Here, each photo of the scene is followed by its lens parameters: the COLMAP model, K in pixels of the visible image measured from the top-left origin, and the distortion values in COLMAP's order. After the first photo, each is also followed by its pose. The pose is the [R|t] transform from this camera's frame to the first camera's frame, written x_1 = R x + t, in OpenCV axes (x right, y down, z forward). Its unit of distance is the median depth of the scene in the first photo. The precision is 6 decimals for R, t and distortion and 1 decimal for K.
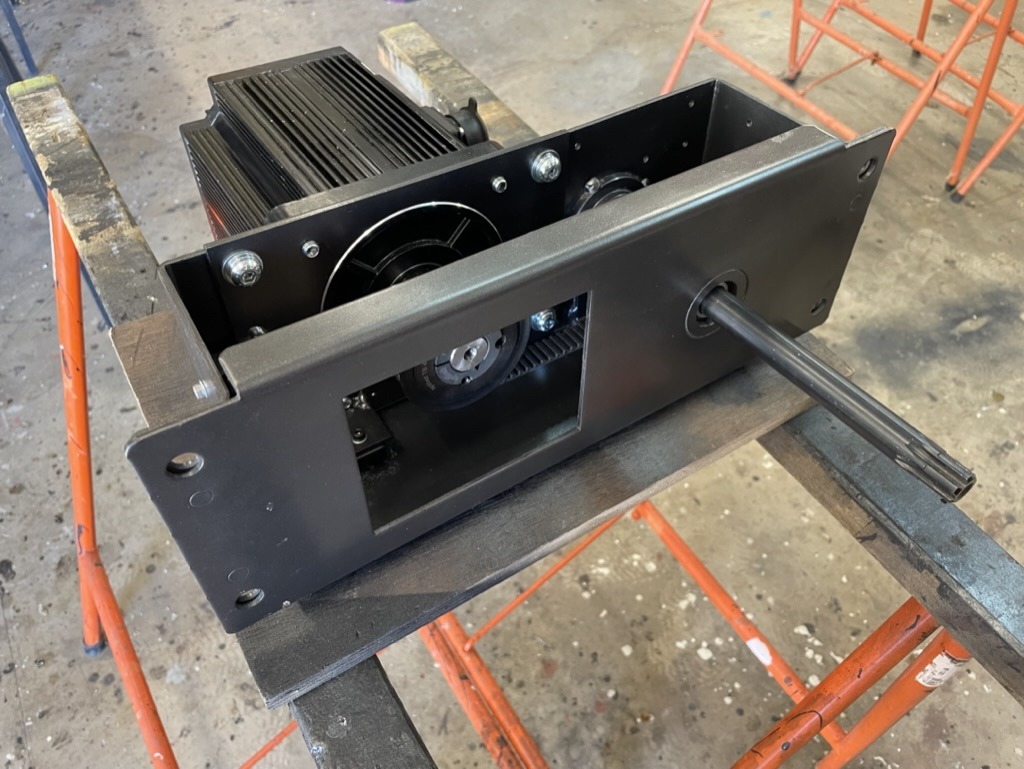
lens RADIAL K [[780.6, 0, 509.5], [0, 780.6, 379.8], [0, 0, 1]] dist [0.059314, -0.097191]
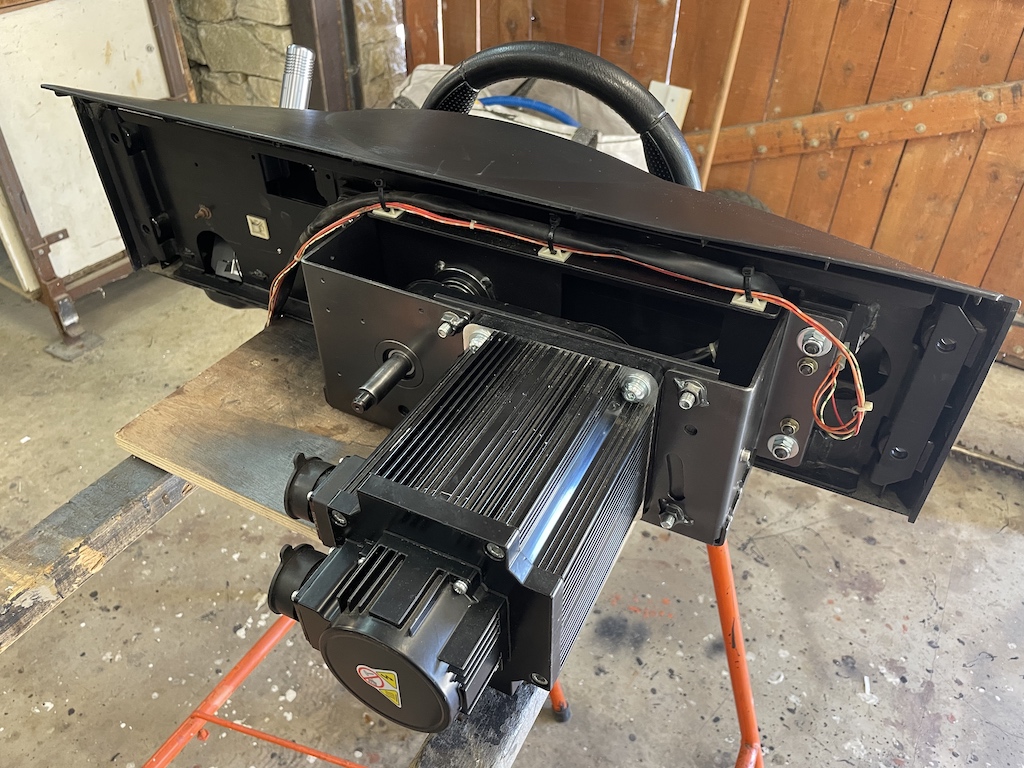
lens RADIAL K [[771.6, 0, 512.7], [0, 771.6, 377.4], [0, 0, 1]] dist [0.065857, -0.102496]
pose [[-0.495787, -0.567644, 0.657249, -0.360474], [0.631764, 0.283537, 0.721444, -0.358542], [-0.595877, 0.772908, 0.218043, 0.233319]]
